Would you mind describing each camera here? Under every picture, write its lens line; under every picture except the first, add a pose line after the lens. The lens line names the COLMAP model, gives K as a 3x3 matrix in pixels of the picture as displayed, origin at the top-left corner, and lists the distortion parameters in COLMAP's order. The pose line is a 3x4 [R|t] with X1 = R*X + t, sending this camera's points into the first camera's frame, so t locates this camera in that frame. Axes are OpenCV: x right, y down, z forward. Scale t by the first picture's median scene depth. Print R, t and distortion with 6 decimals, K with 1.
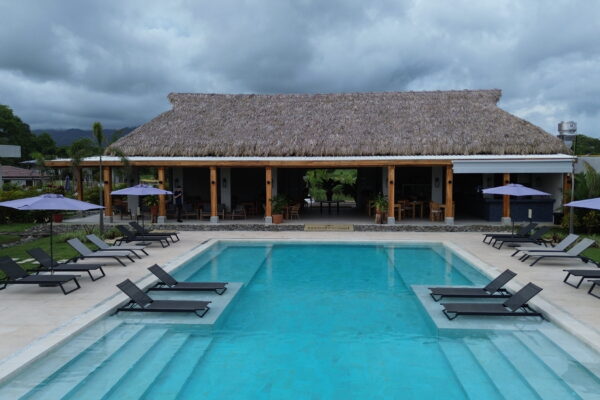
lens RADIAL K [[497.2, 0, 300.0], [0, 497.2, 200.0], [0, 0, 1]] dist [0.007972, 0.003141]
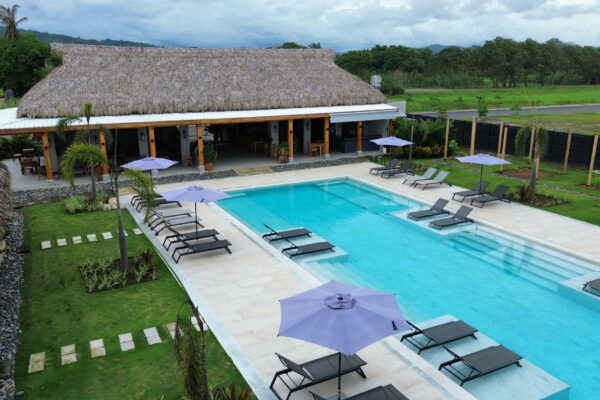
lens RADIAL K [[497.2, 0, 300.0], [0, 497.2, 200.0], [0, 0, 1]] dist [0.007972, 0.003141]
pose [[0.855244, -0.126934, 0.502440, -0.481460], [0.029164, 0.979791, 0.197887, -0.118864], [-0.517405, -0.154588, 0.841662, -0.151864]]
